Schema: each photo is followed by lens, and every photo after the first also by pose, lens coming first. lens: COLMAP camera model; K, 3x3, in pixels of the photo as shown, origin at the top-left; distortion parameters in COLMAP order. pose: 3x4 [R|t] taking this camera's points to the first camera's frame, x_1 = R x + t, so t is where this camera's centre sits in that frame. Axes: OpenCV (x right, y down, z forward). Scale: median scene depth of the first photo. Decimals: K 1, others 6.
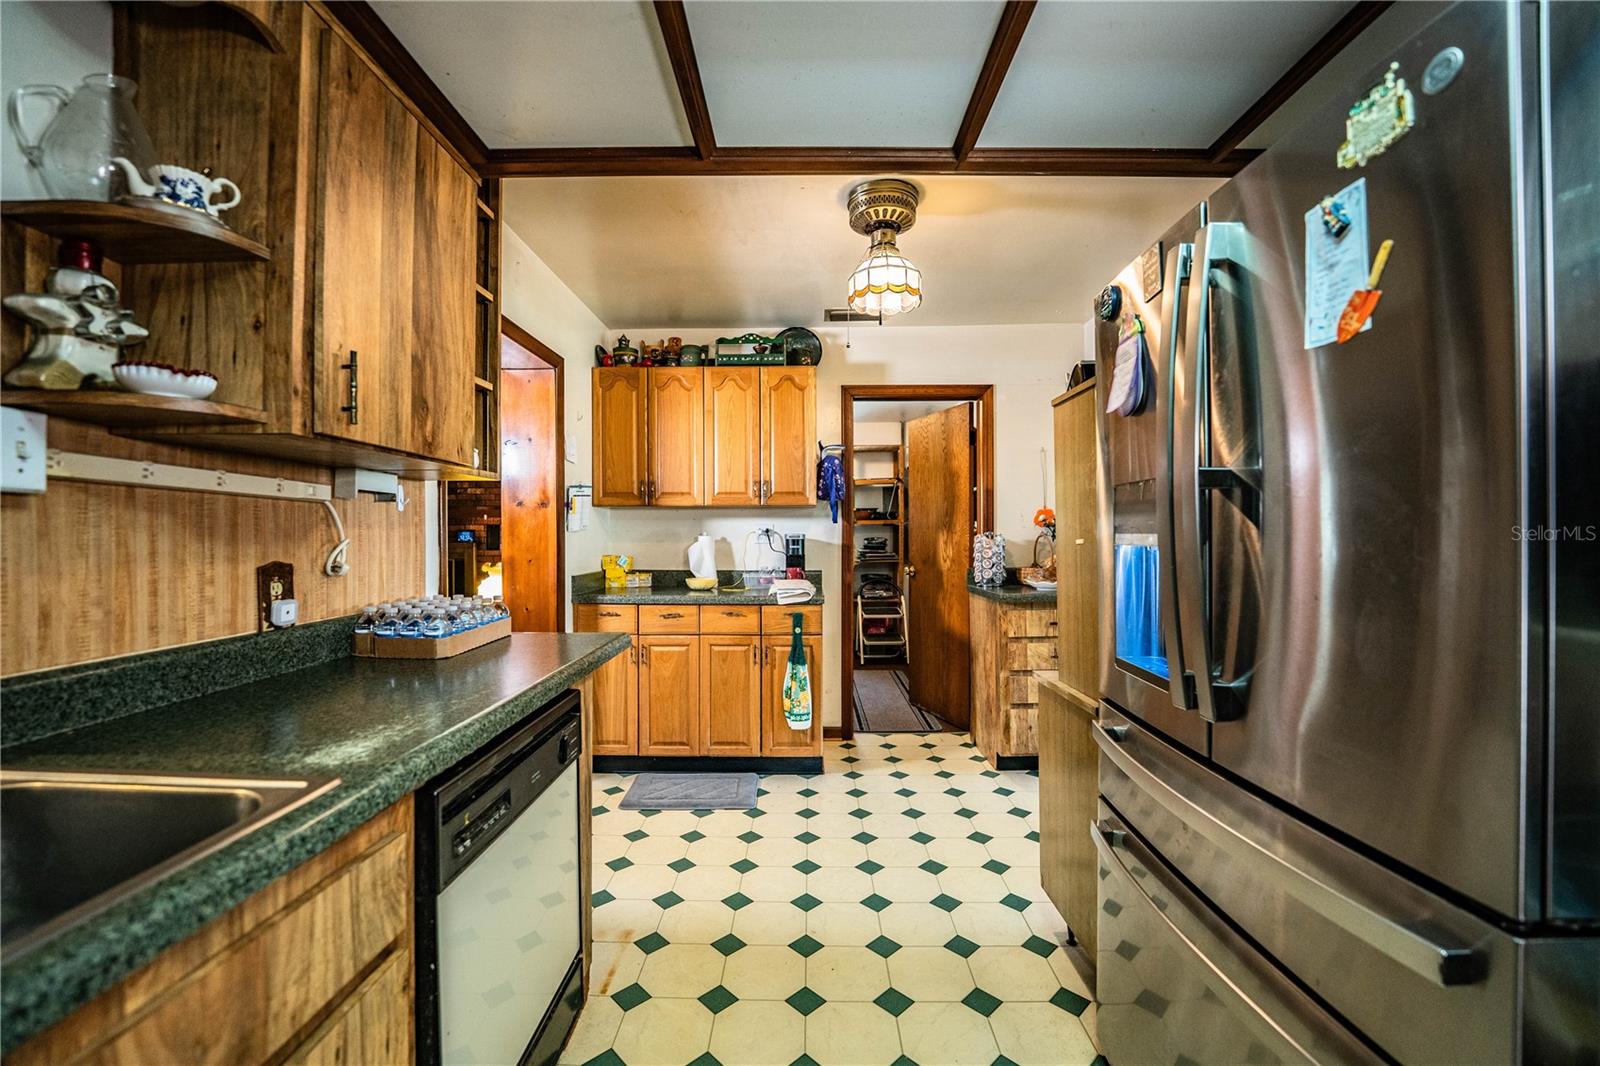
lens RADIAL K [[652.7, 0, 798.0], [0, 652.7, 535.2], [0, 0, 1]] dist [-0.024695, 0.002166]
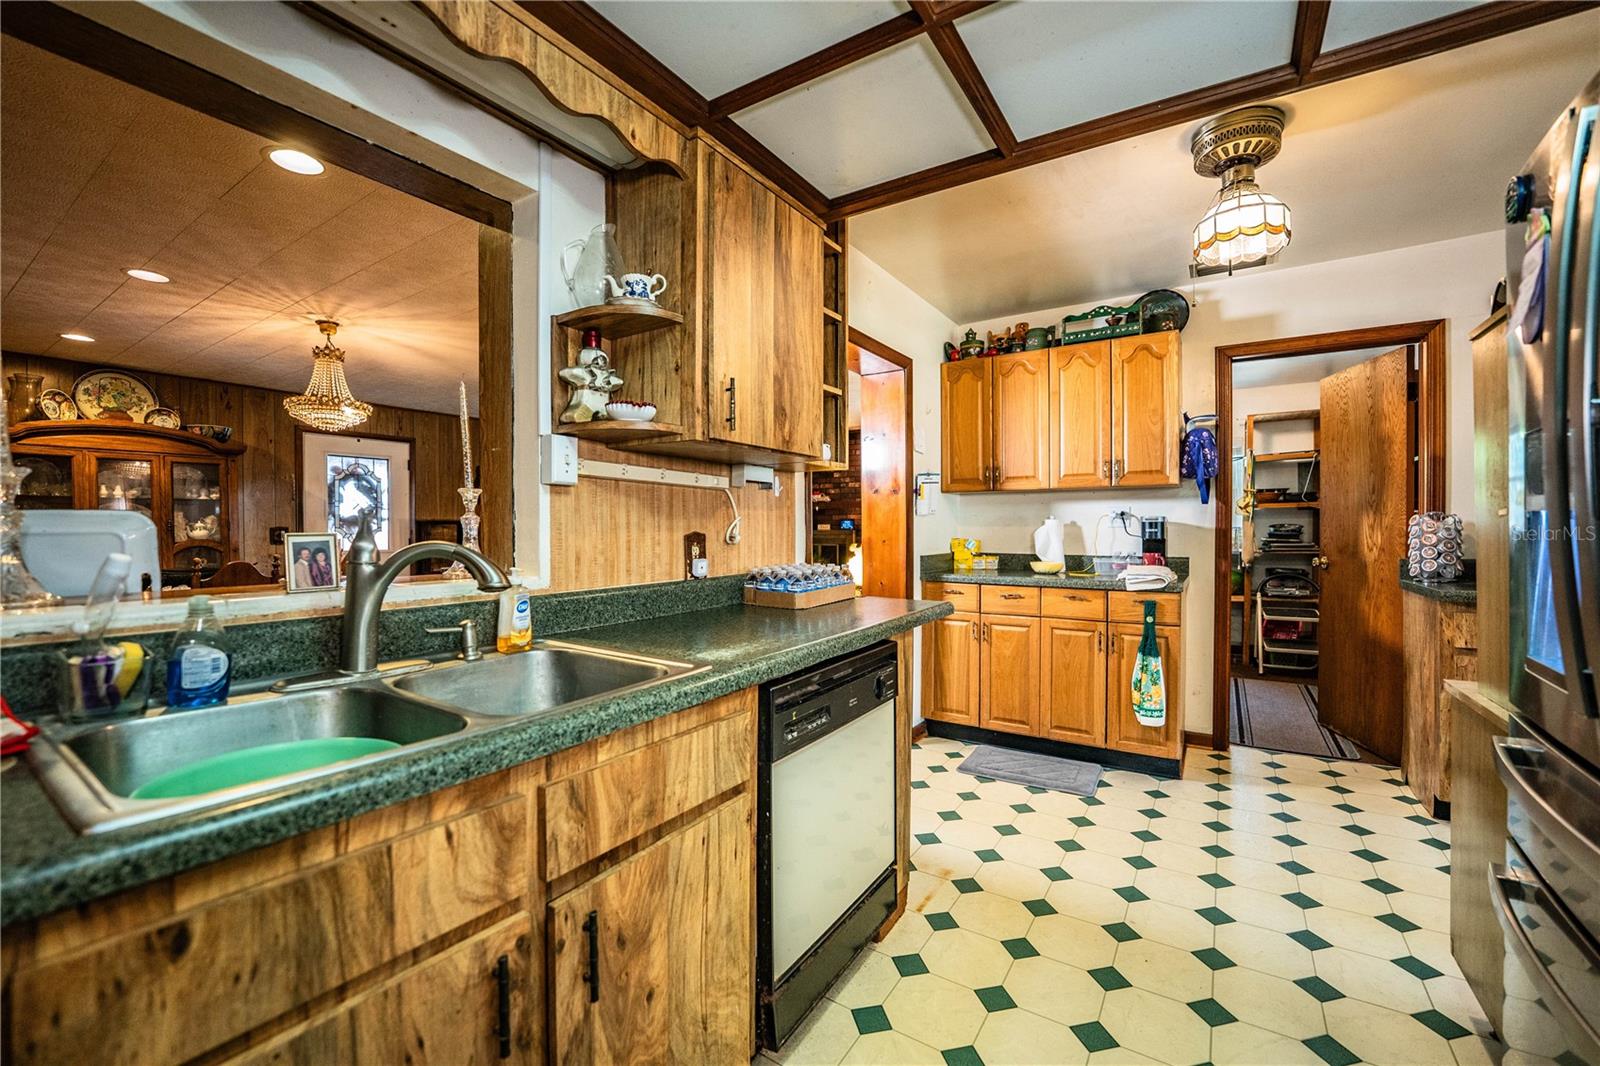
lens RADIAL K [[652.7, 0, 798.6], [0, 652.7, 533.9], [0, 0, 1]] dist [-0.024695, 0.002166]
pose [[0.844886, 0.004585, -0.534927, 0.112478], [0.001232, 0.999944, 0.010518, 0.022813], [0.534945, -0.009546, 0.844833, -0.071489]]
